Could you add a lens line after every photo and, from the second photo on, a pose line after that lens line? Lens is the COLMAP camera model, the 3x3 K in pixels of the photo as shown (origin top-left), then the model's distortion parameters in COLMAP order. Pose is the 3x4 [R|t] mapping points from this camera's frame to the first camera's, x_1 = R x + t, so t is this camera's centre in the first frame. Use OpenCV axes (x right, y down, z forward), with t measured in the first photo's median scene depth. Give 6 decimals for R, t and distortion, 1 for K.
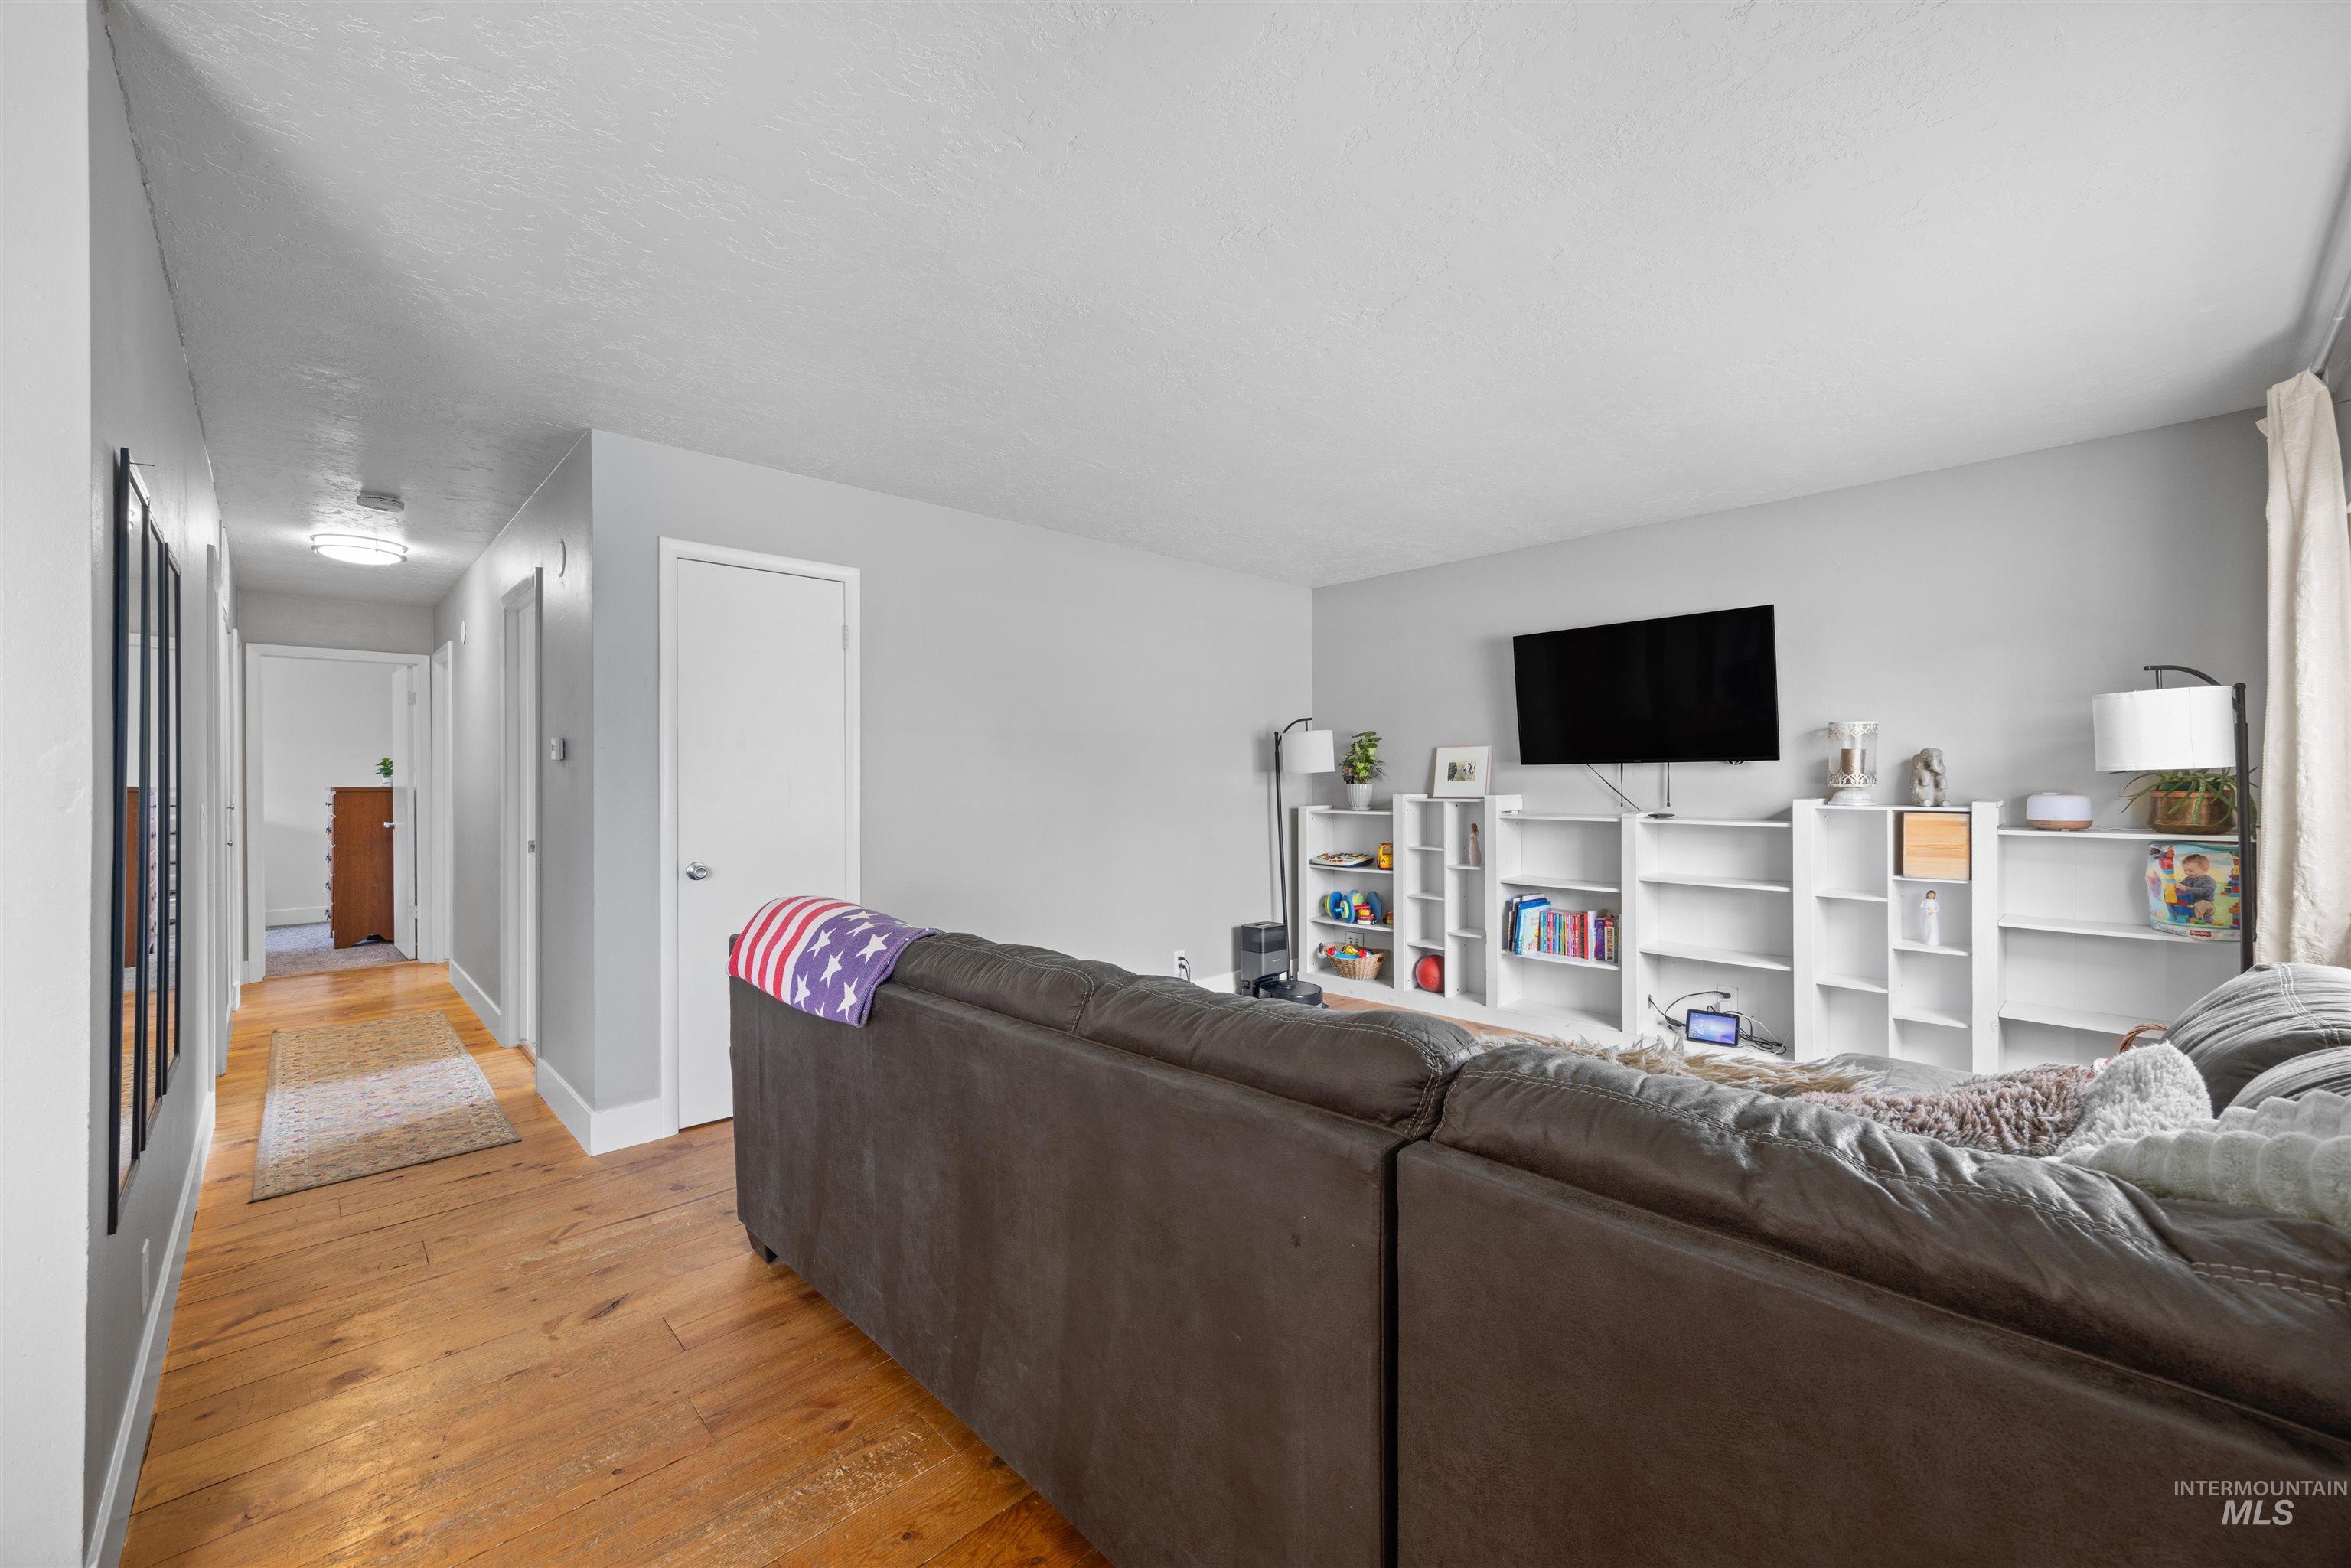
lens RADIAL K [[910.3, 0, 1147.4], [0, 910.3, 776.2], [0, 0, 1]] dist [-0.000001, 0.000055]
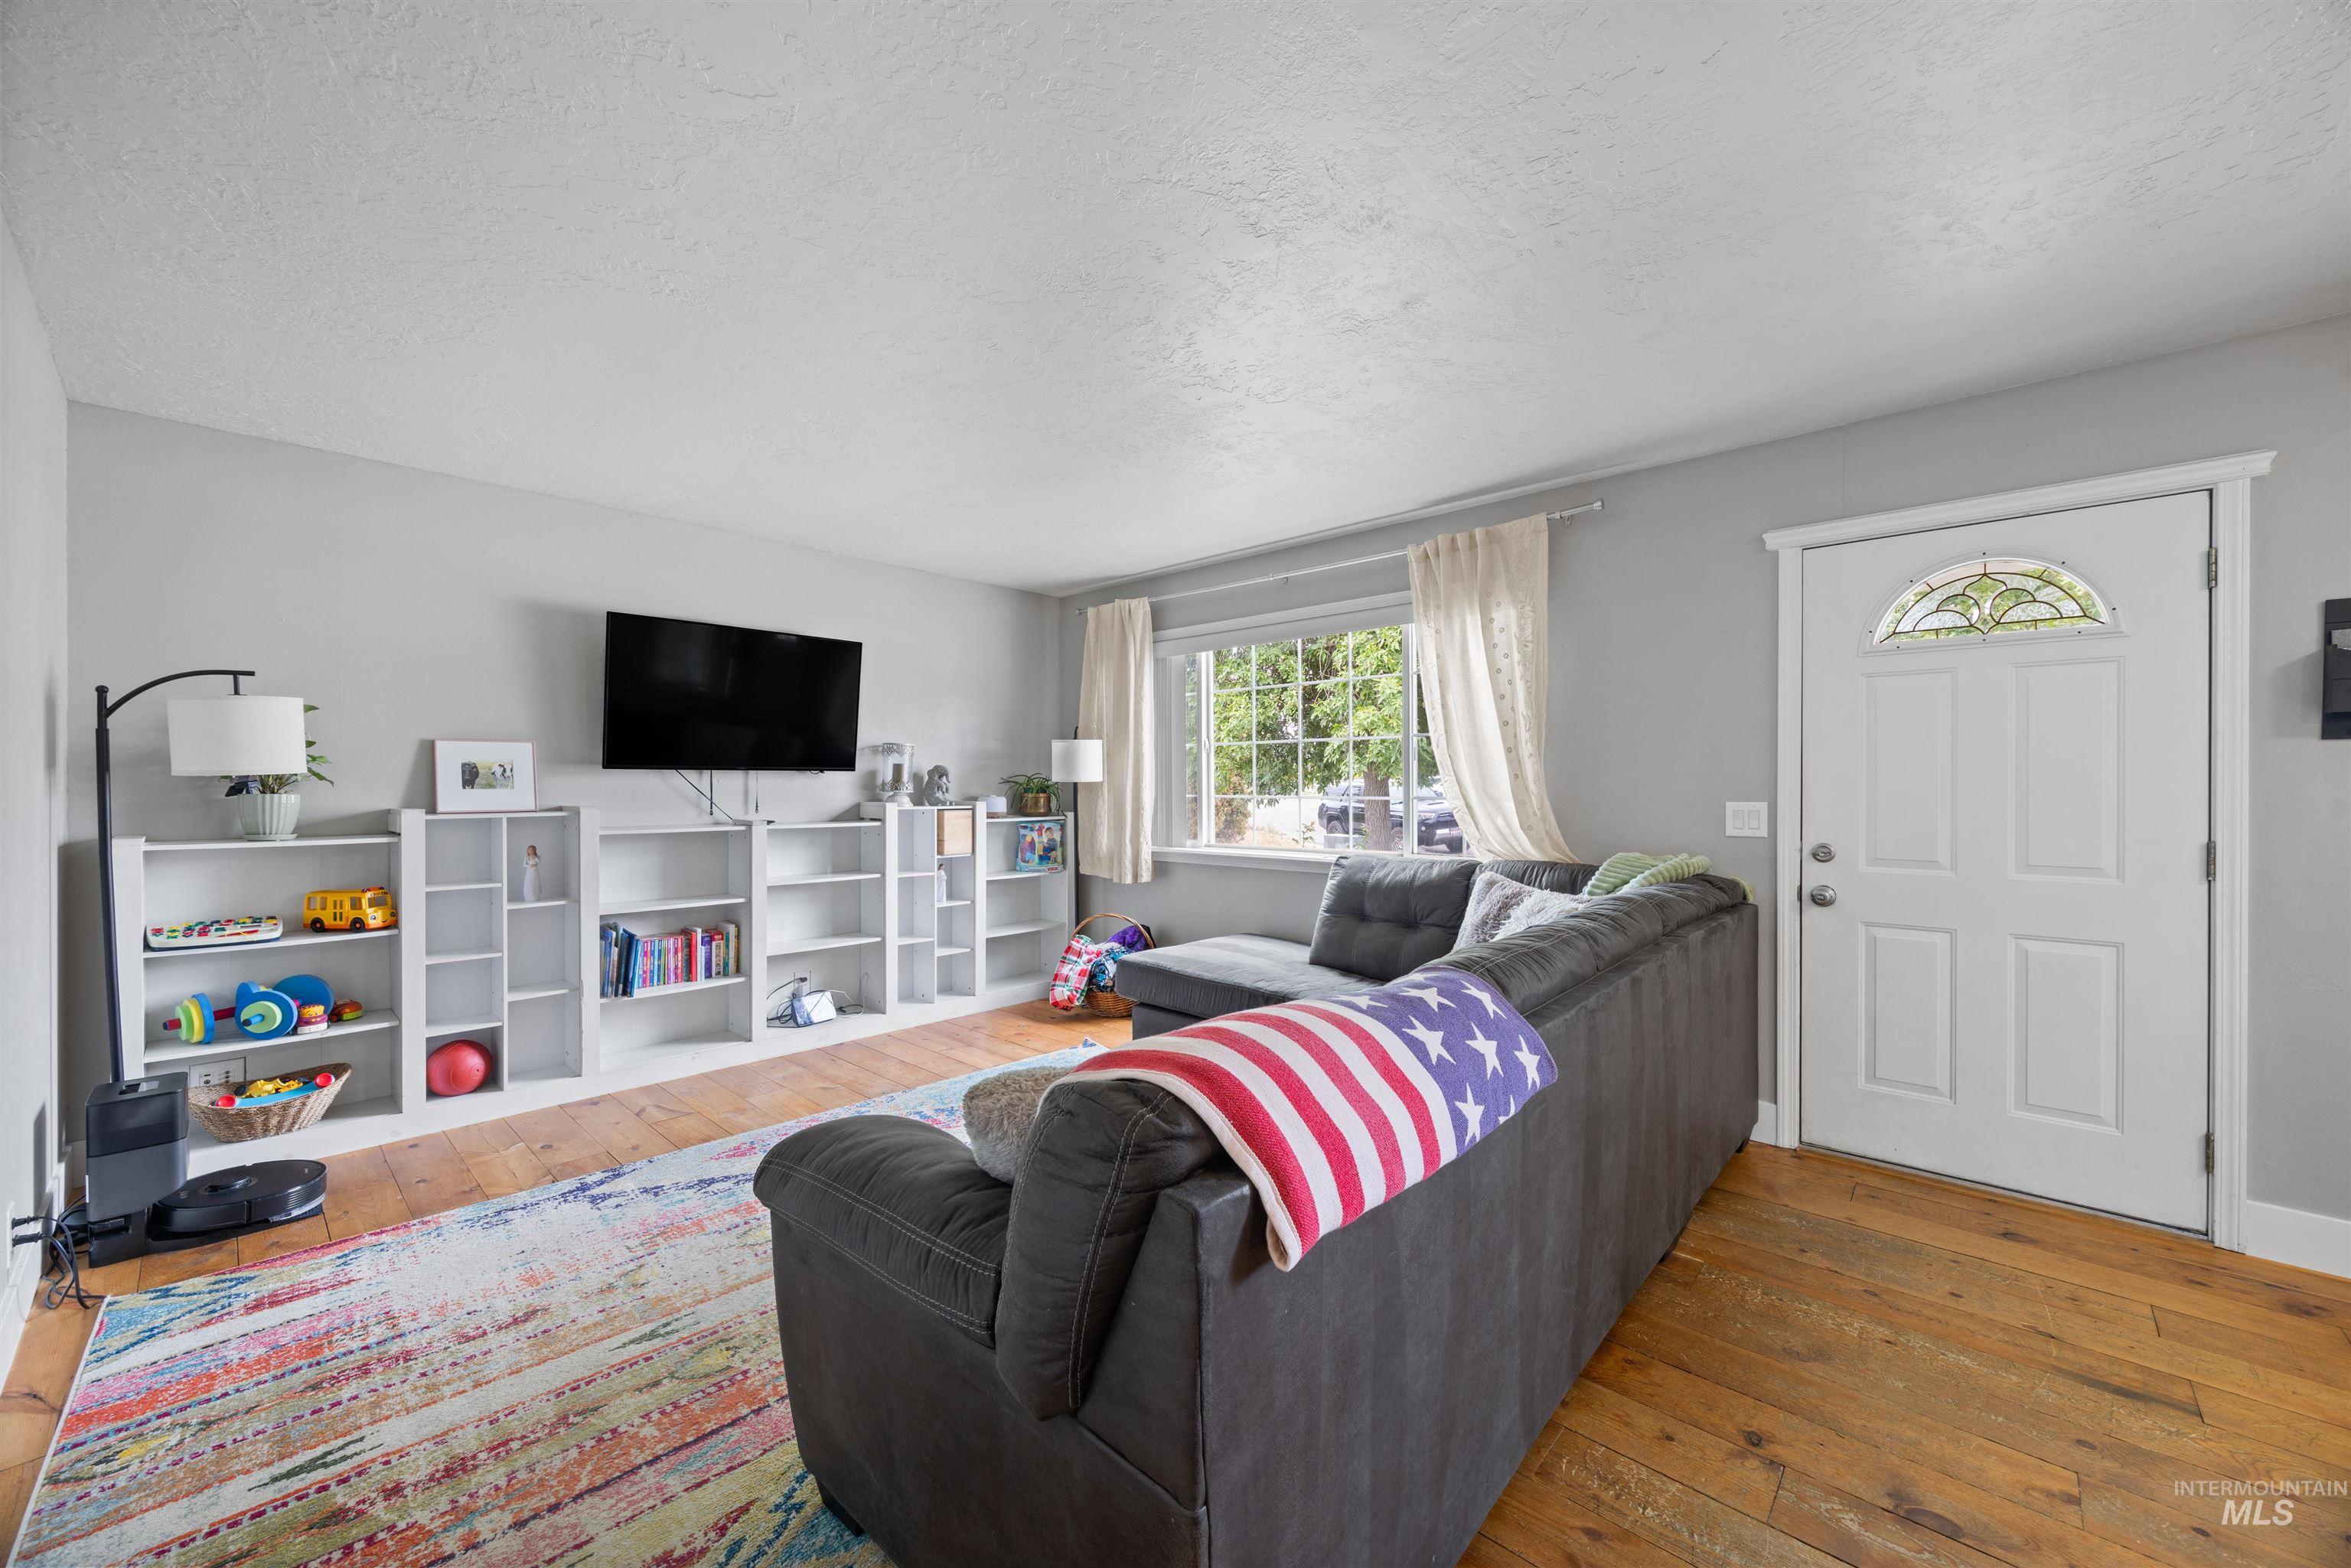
lens RADIAL K [[887.3, 0, 1177.4], [0, 887.3, 789.8], [0, 0, 1]] dist [-0.001160, -0.000090]
pose [[-0.077971, -0.001121, 0.996955, -0.454998], [-0.003214, 0.999994, 0.000873, 0.004536], [-0.996950, -0.003137, -0.077974, 0.583752]]
